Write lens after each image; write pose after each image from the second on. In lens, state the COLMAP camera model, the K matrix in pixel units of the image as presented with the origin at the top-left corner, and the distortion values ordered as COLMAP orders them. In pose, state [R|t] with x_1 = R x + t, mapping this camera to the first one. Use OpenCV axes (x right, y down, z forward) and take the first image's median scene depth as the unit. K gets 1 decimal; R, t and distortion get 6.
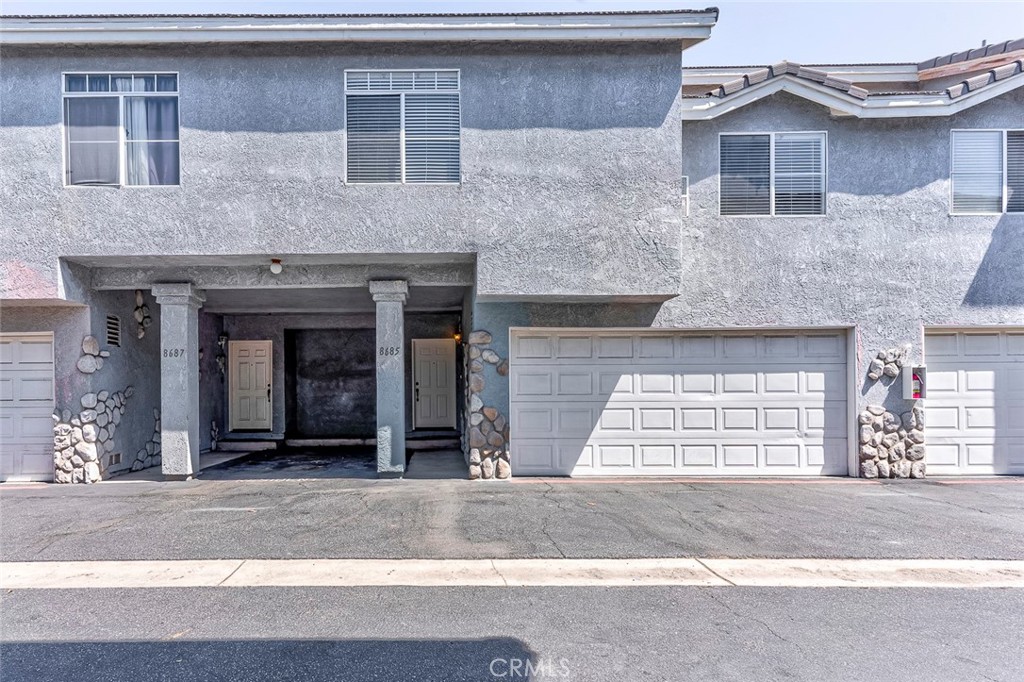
lens RADIAL K [[505.3, 0, 511.8], [0, 505.3, 344.4], [0, 0, 1]] dist [0.015414, -0.000515]
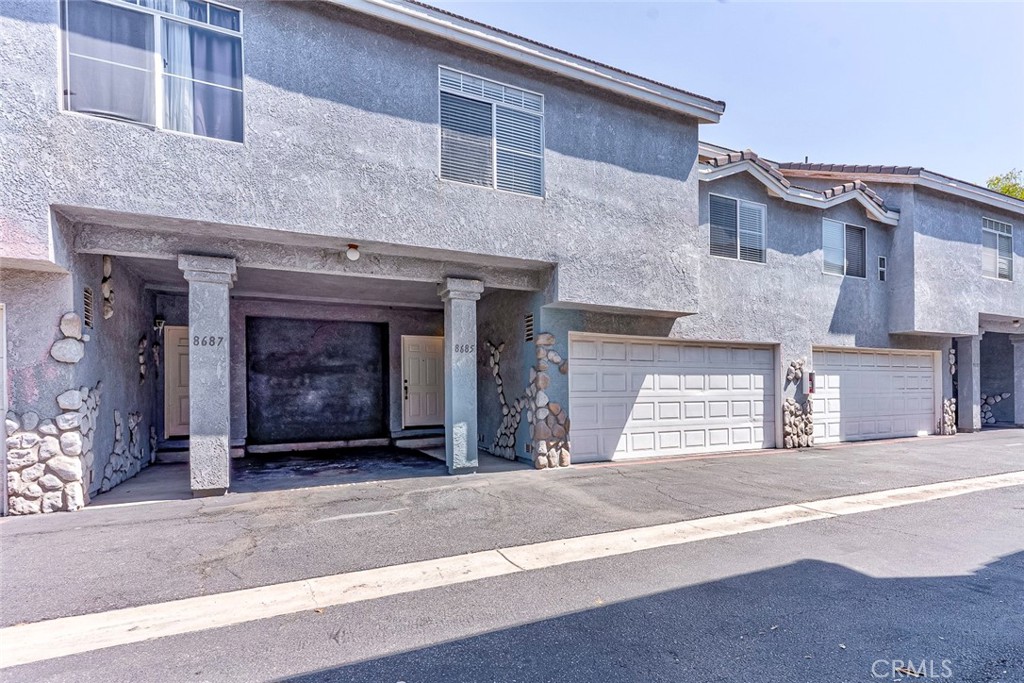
lens RADIAL K [[505.3, 0, 537.9], [0, 505.3, 336.6], [0, 0, 1]] dist [0.015414, -0.000515]
pose [[0.892516, 0.047358, 0.448522, -0.580063], [-0.040758, 0.998872, -0.024364, 0.008351], [-0.449170, 0.003465, 0.893439, 0.025900]]
